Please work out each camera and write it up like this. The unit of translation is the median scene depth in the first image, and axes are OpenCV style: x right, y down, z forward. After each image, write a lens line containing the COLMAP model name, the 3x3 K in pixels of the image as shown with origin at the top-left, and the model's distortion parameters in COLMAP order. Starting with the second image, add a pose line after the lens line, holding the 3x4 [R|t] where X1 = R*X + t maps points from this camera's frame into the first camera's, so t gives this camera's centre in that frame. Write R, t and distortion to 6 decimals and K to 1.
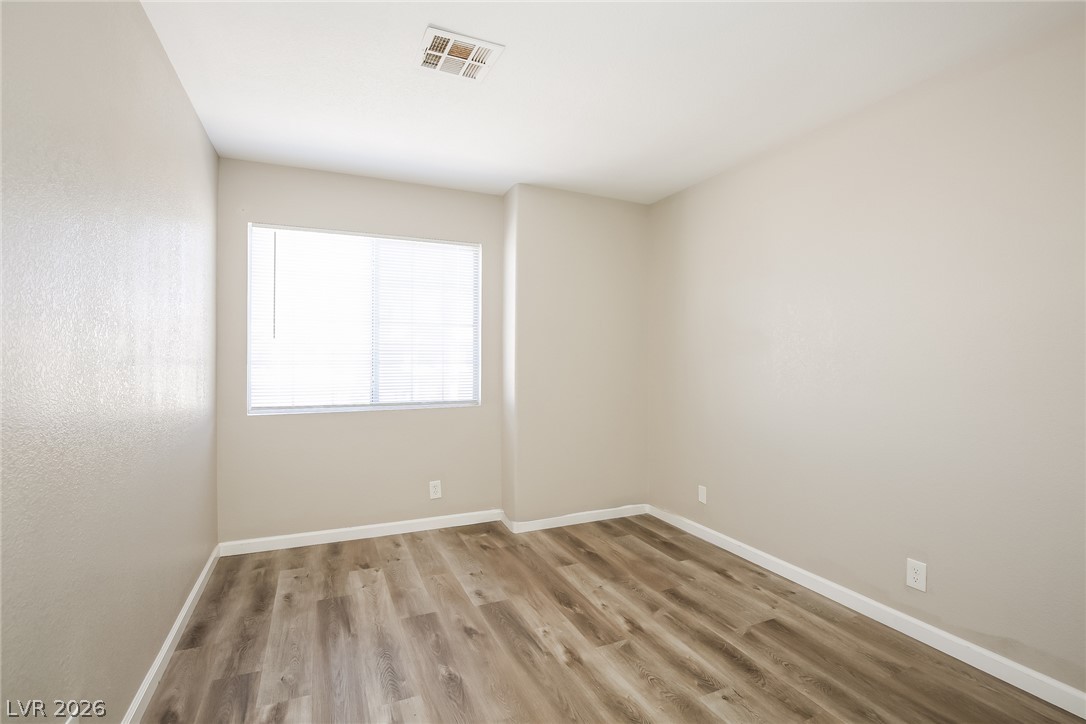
lens RADIAL K [[518.5, 0, 545.1], [0, 518.5, 364.4], [0, 0, 1]] dist [0.001189, 0.000362]
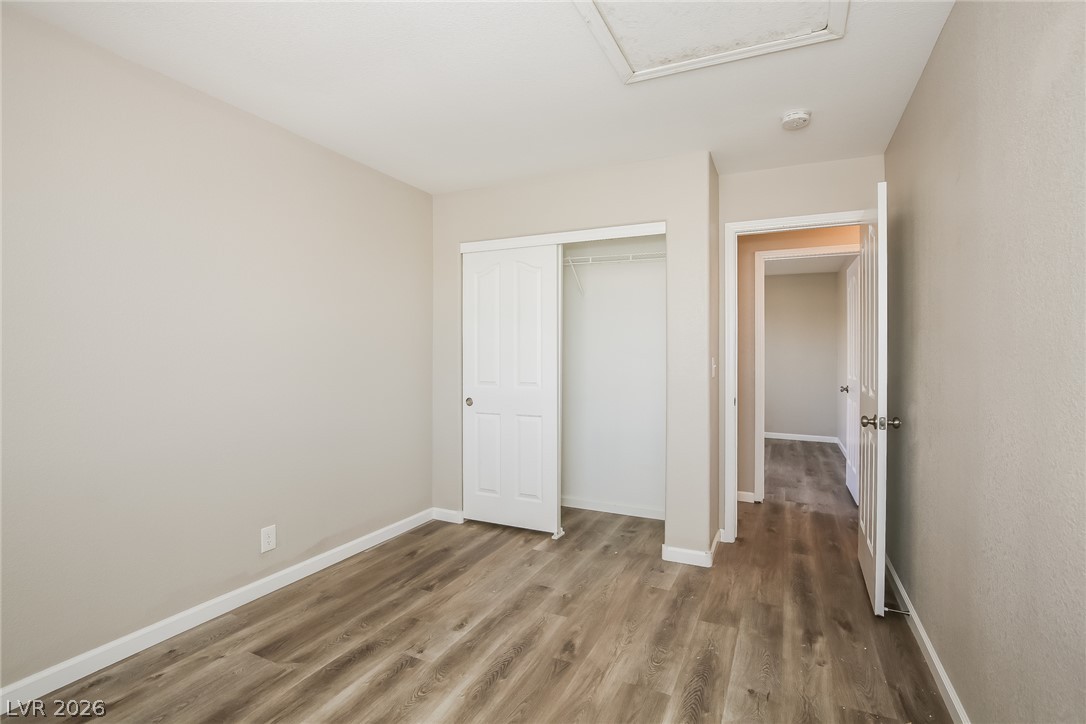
lens RADIAL K [[518.5, 0, 549.3], [0, 518.5, 357.4], [0, 0, 1]] dist [0.001189, 0.000362]
pose [[-0.654281, -0.010570, 0.756178, -0.607043], [0.001714, 0.999879, 0.015460, -0.025947], [-0.756250, 0.011411, -0.654184, 1.313987]]
